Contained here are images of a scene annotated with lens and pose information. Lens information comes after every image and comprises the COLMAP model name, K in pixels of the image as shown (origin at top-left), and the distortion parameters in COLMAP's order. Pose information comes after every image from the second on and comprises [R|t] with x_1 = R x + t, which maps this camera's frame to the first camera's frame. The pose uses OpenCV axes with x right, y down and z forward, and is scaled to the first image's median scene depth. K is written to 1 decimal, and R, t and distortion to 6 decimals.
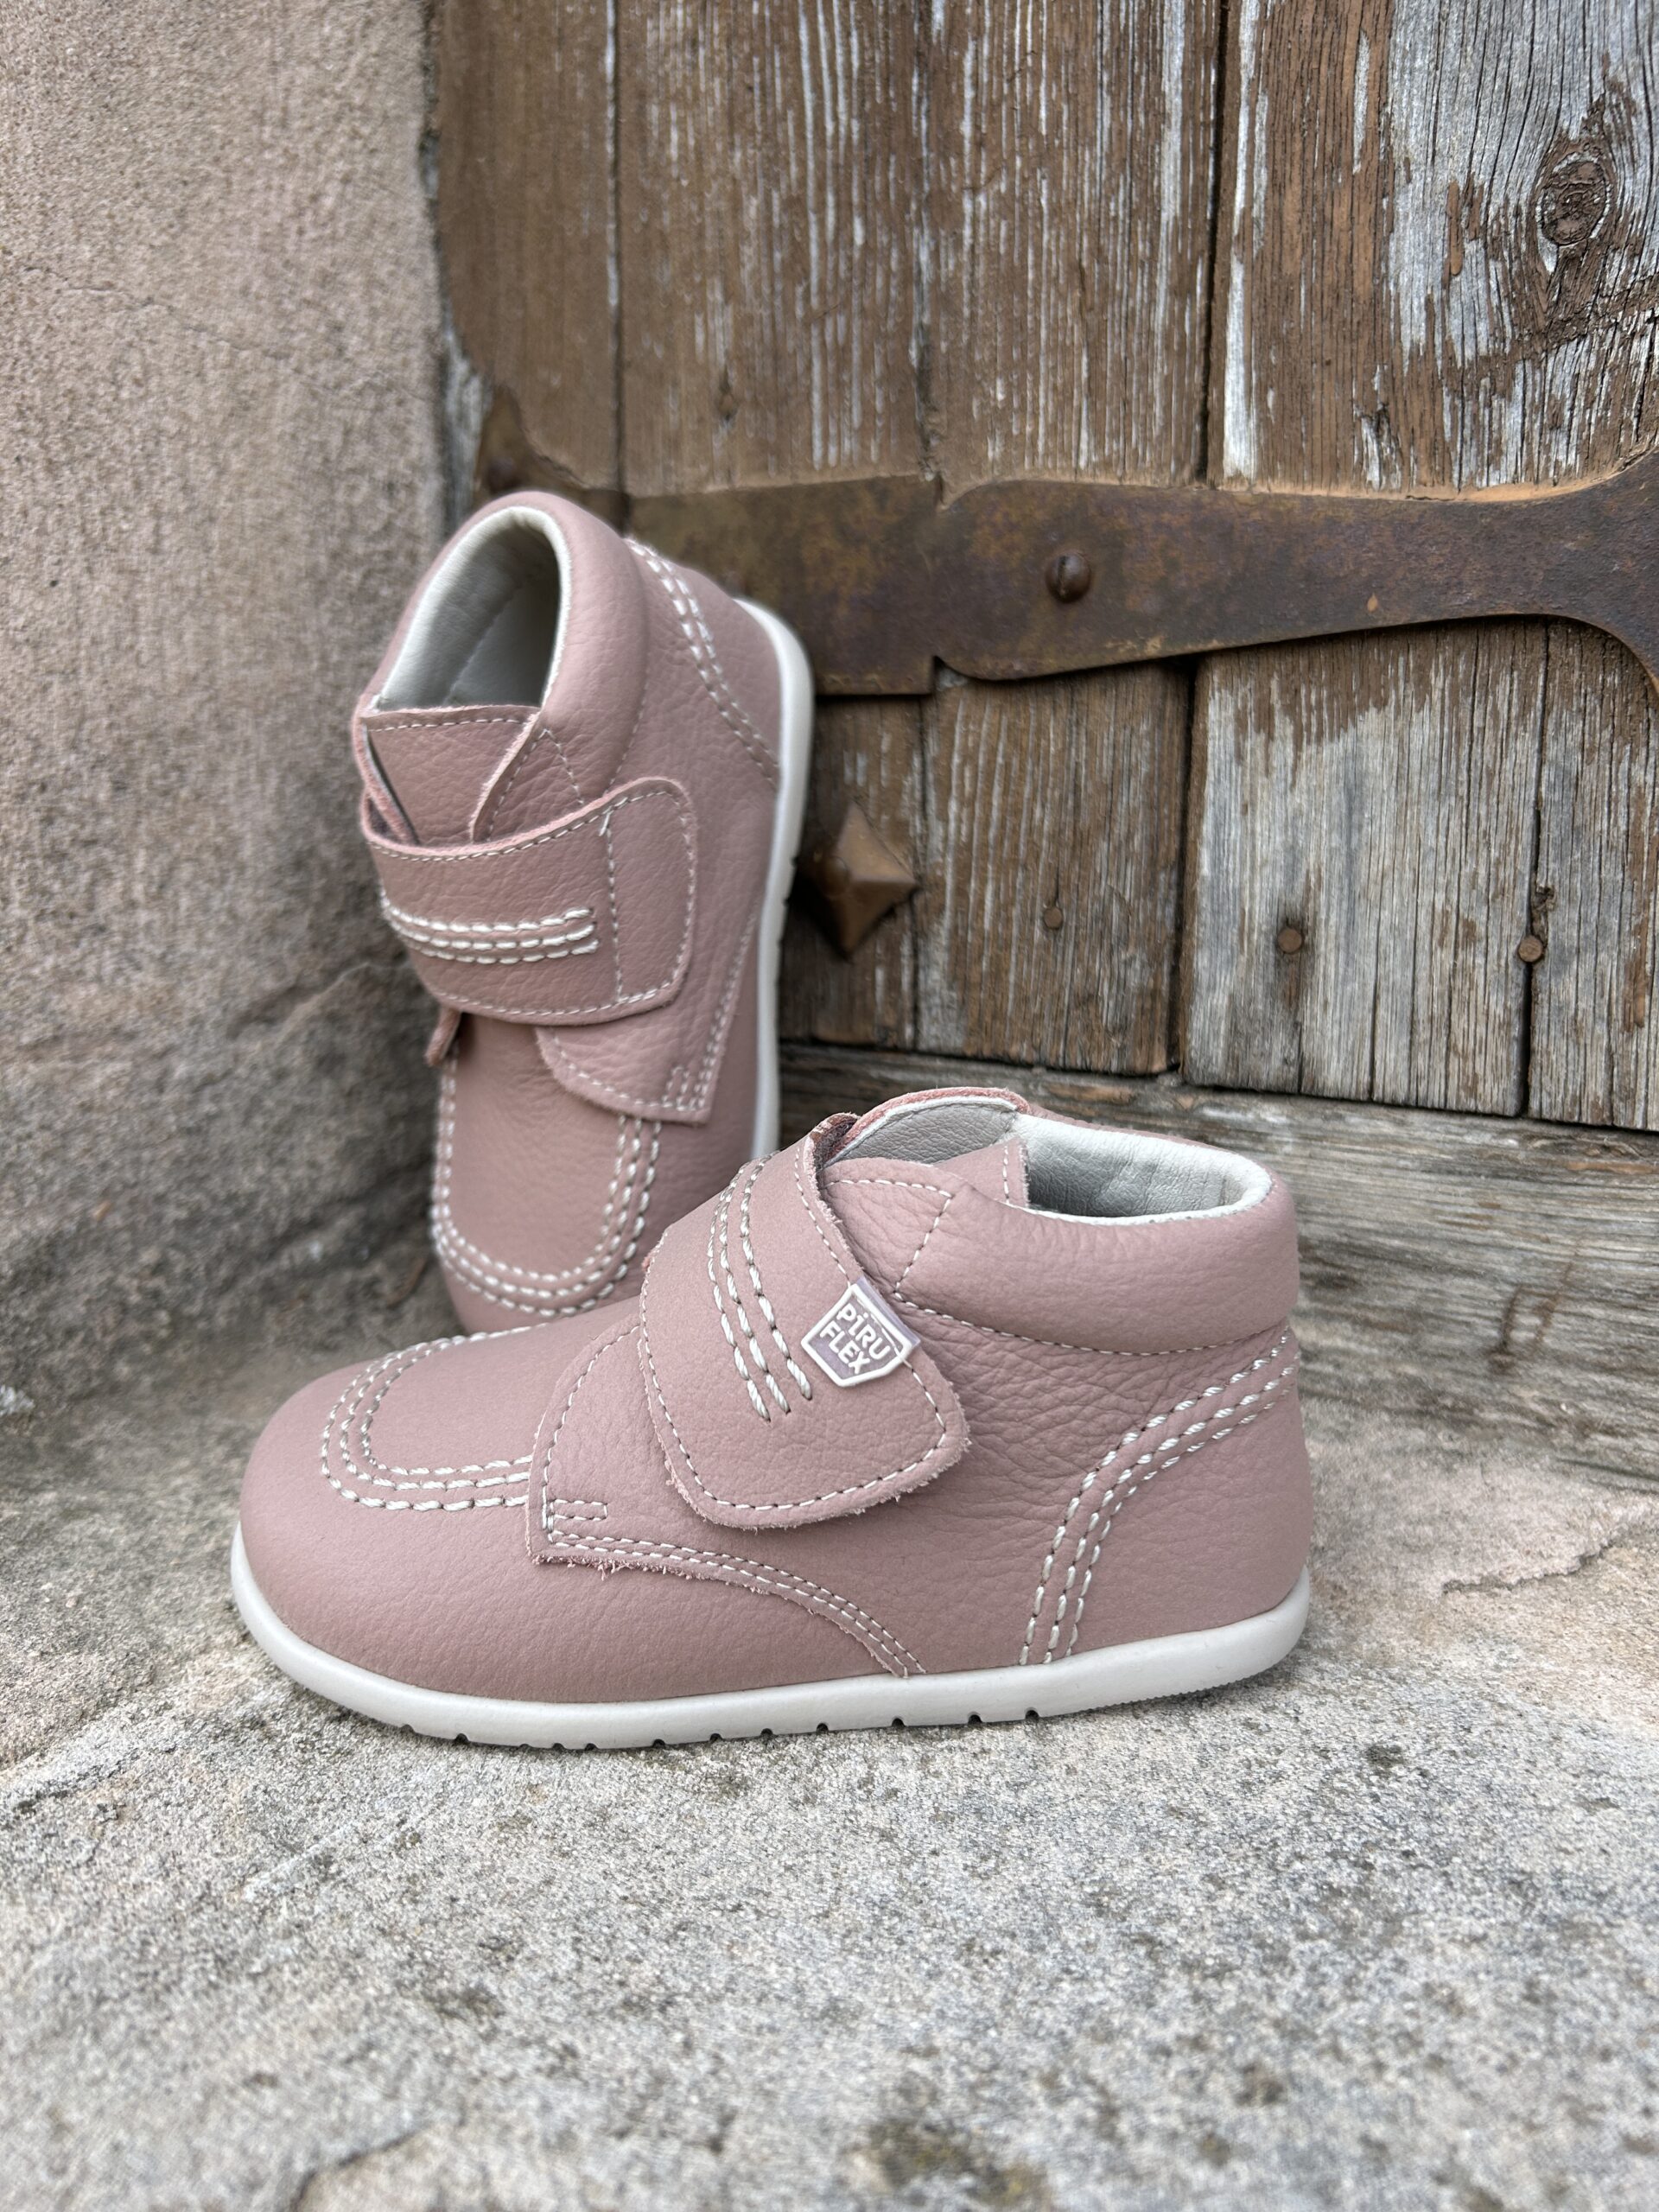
lens RADIAL K [[1710.1, 0, 831.8], [0, 1710.1, 1119.8], [0, 0, 1]] dist [-0.004786, 0.002835]
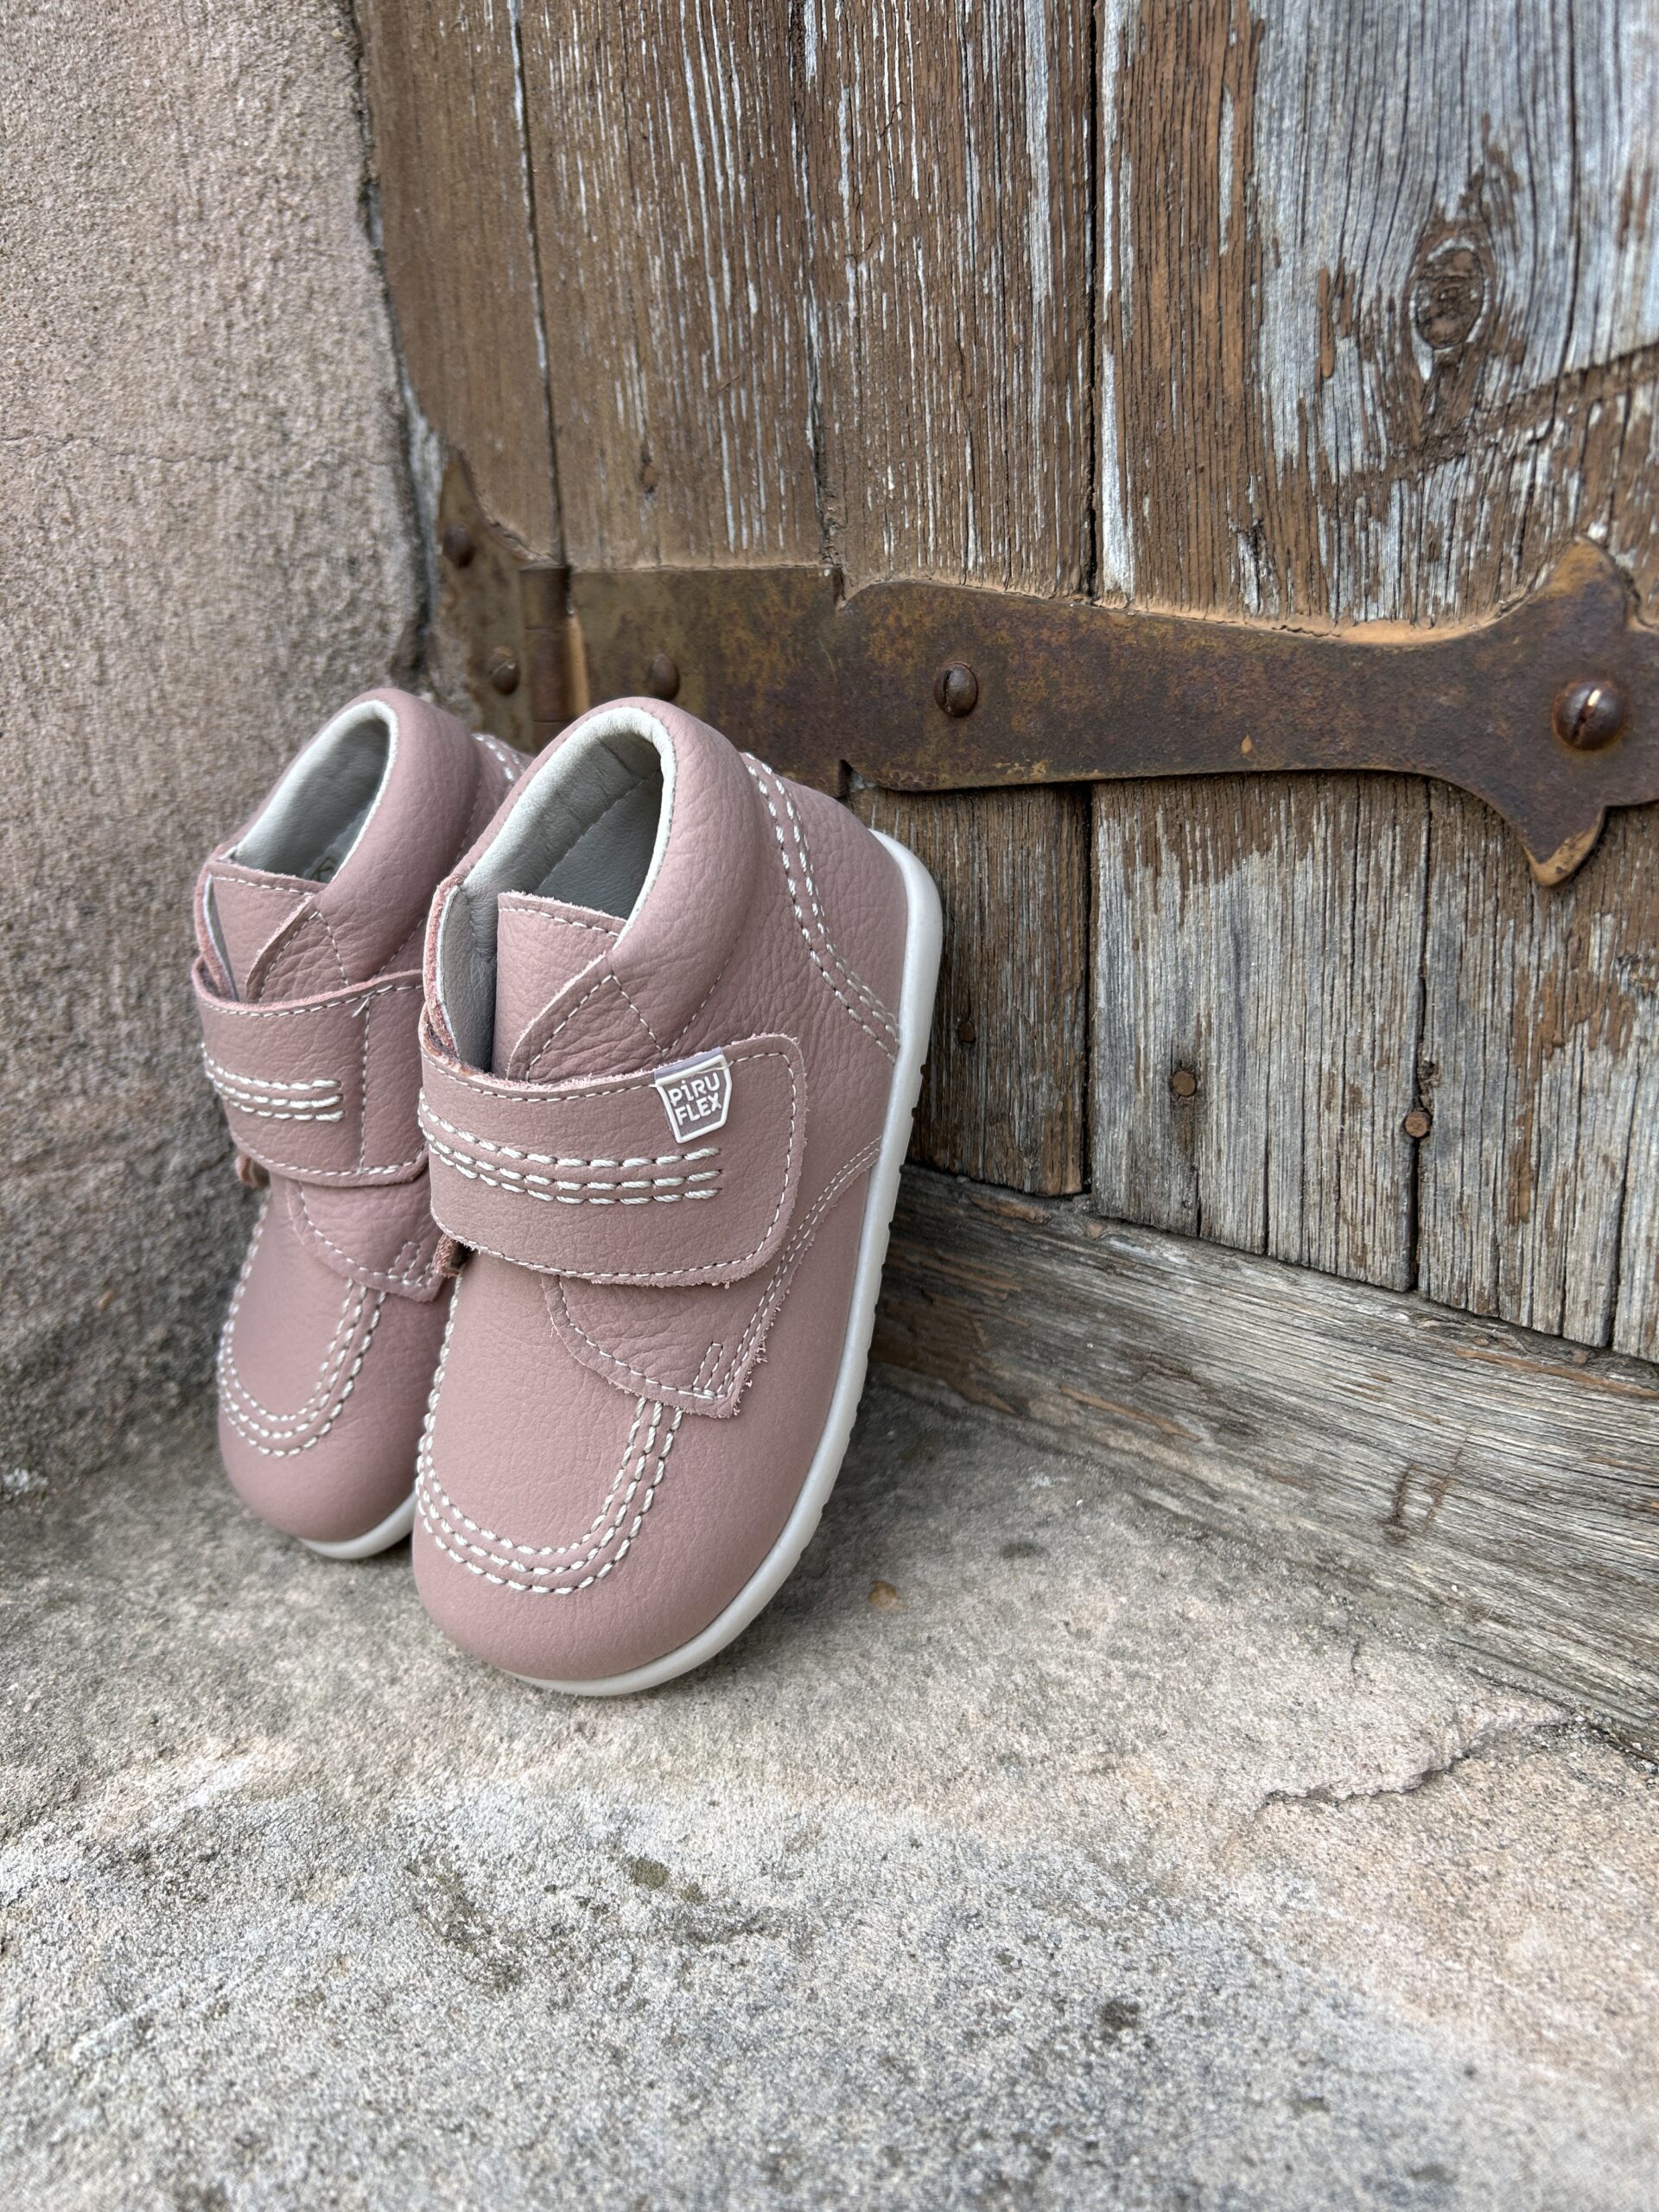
lens RADIAL K [[1707.3, 0, 819.5], [0, 1707.3, 1120.6], [0, 0, 1]] dist [0.001767, -0.006646]
pose [[0.980969, 0.006891, -0.194041, 0.249982], [0.020084, 0.990408, 0.136703, -0.214768], [0.193122, -0.137999, 0.971422, 0.041924]]
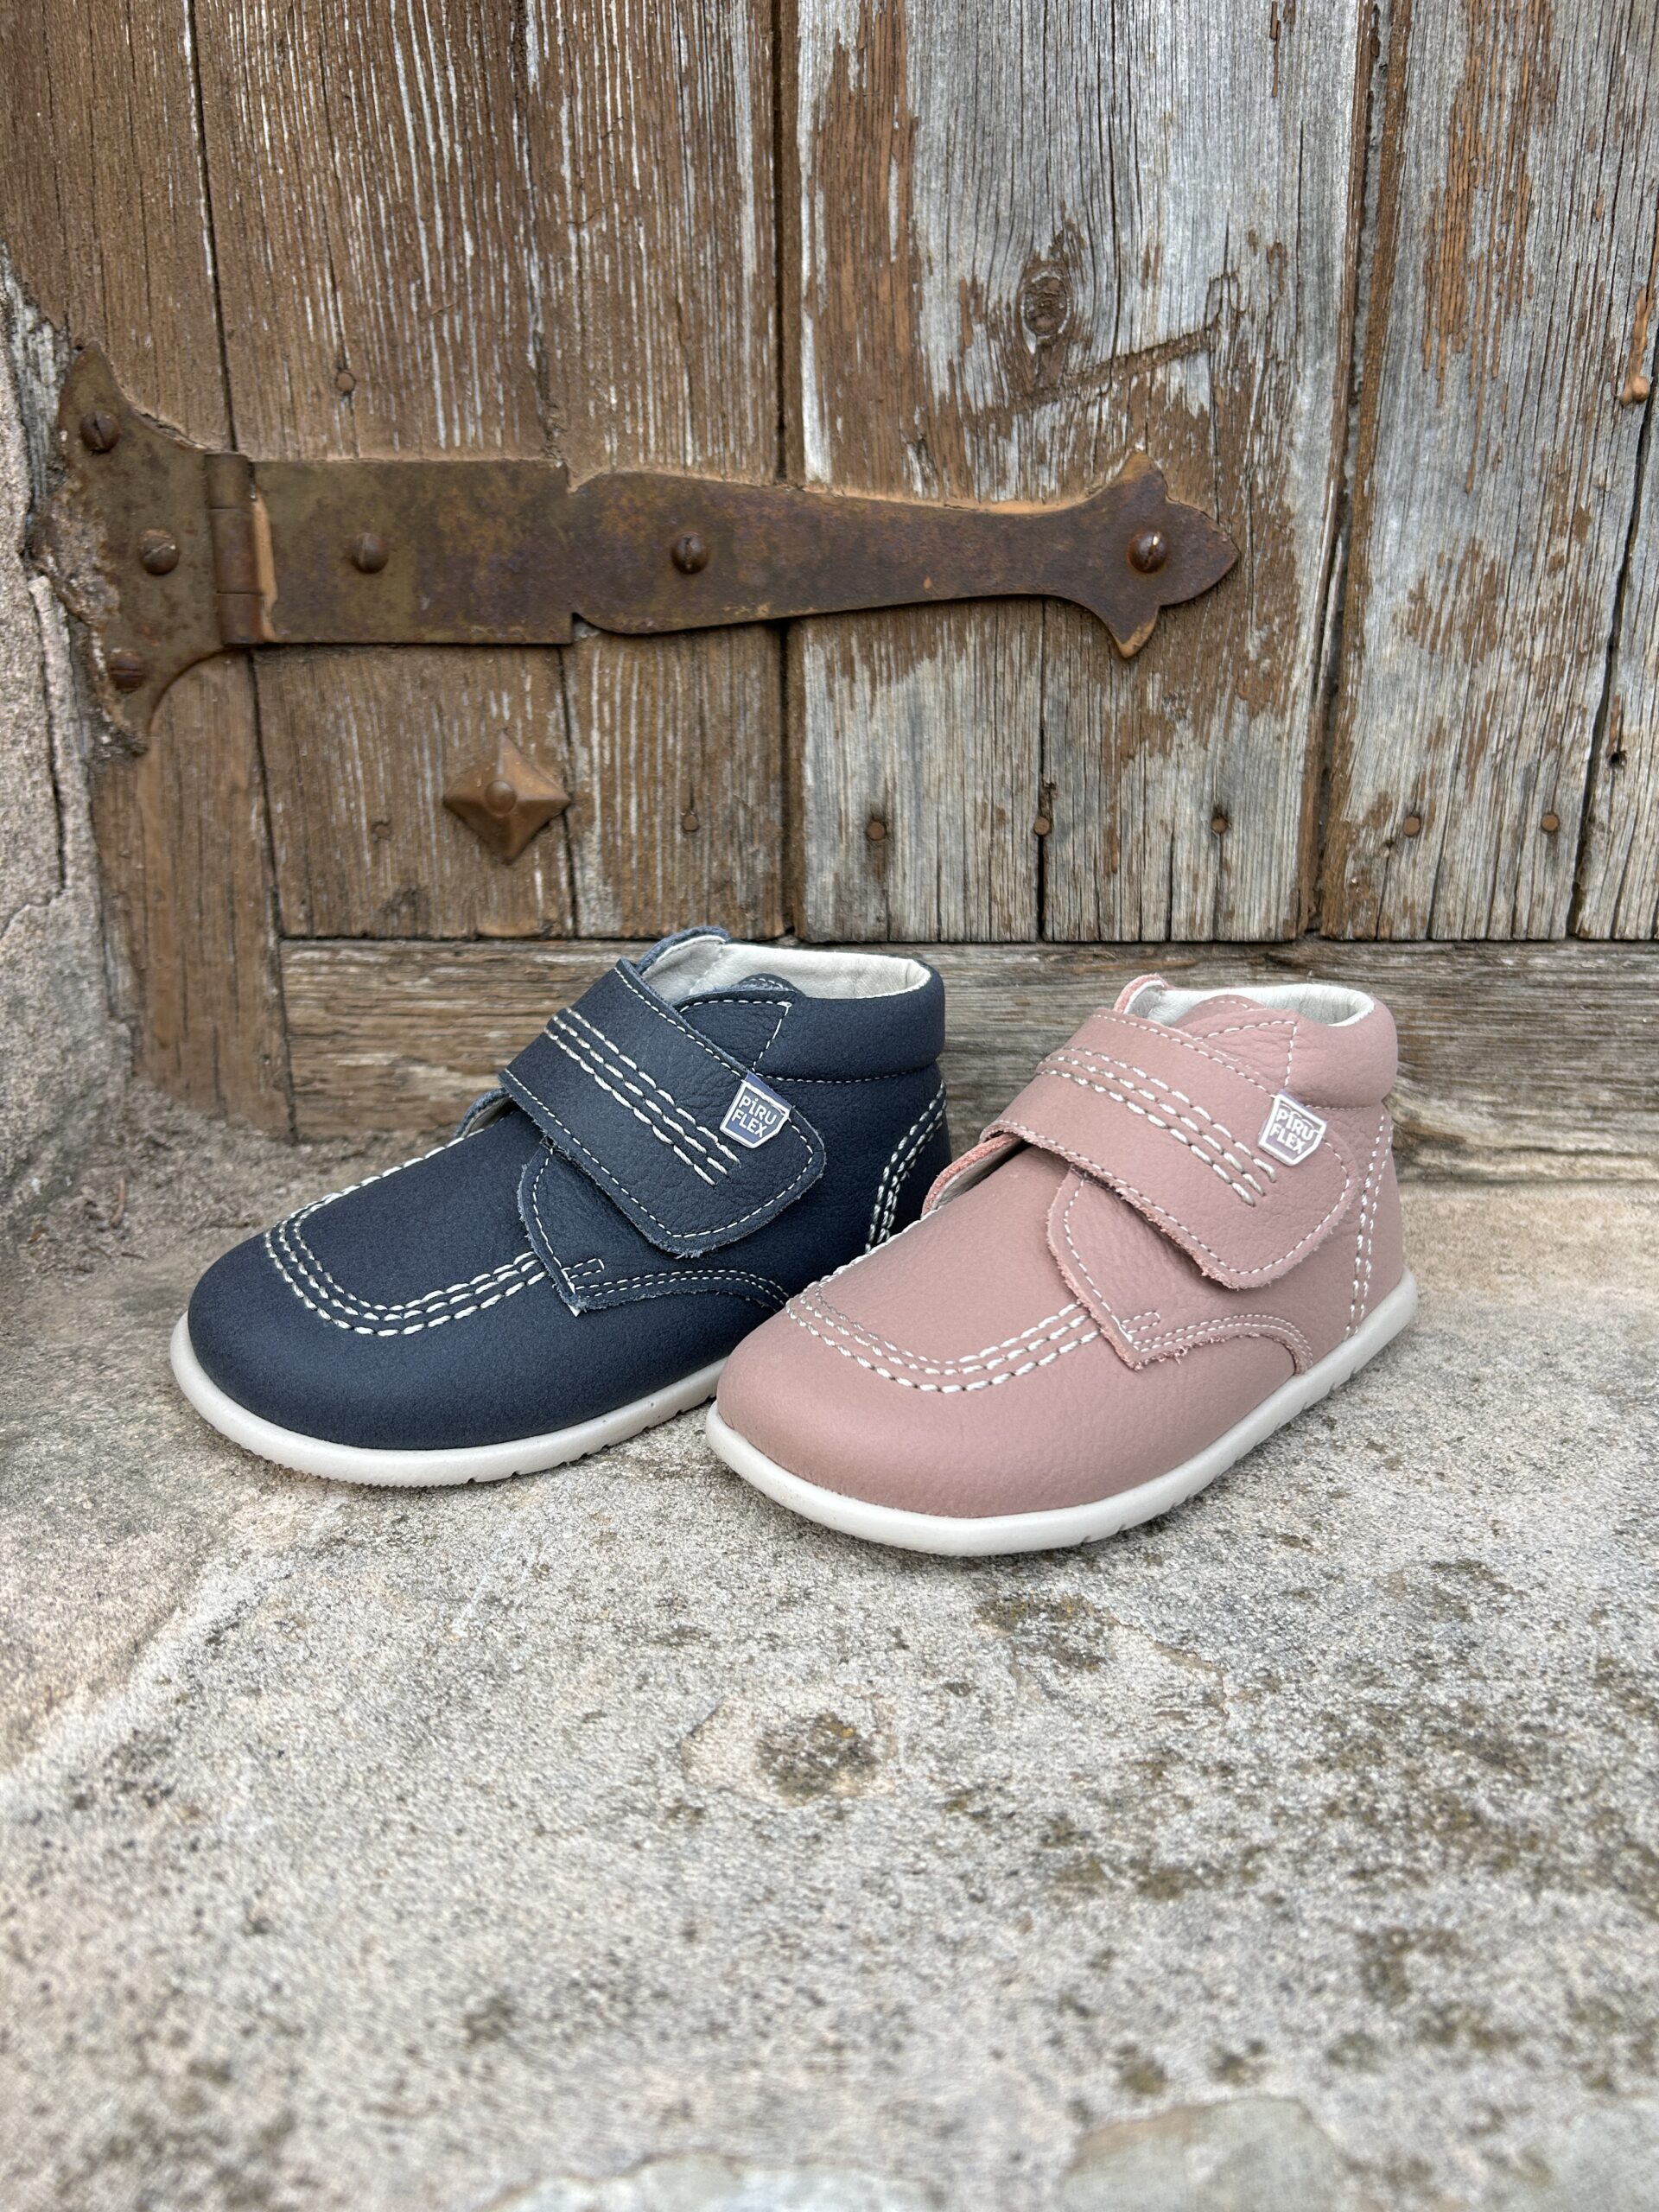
lens RADIAL K [[1690.0, 0, 802.9], [0, 1690.0, 1114.5], [0, 0, 1]] dist [0.007620, -0.005830]
pose [[0.873699, -0.153533, 0.461603, -0.437215], [0.110591, 0.986731, 0.118874, -0.046173], [-0.473730, -0.052811, 0.879086, -0.171089]]
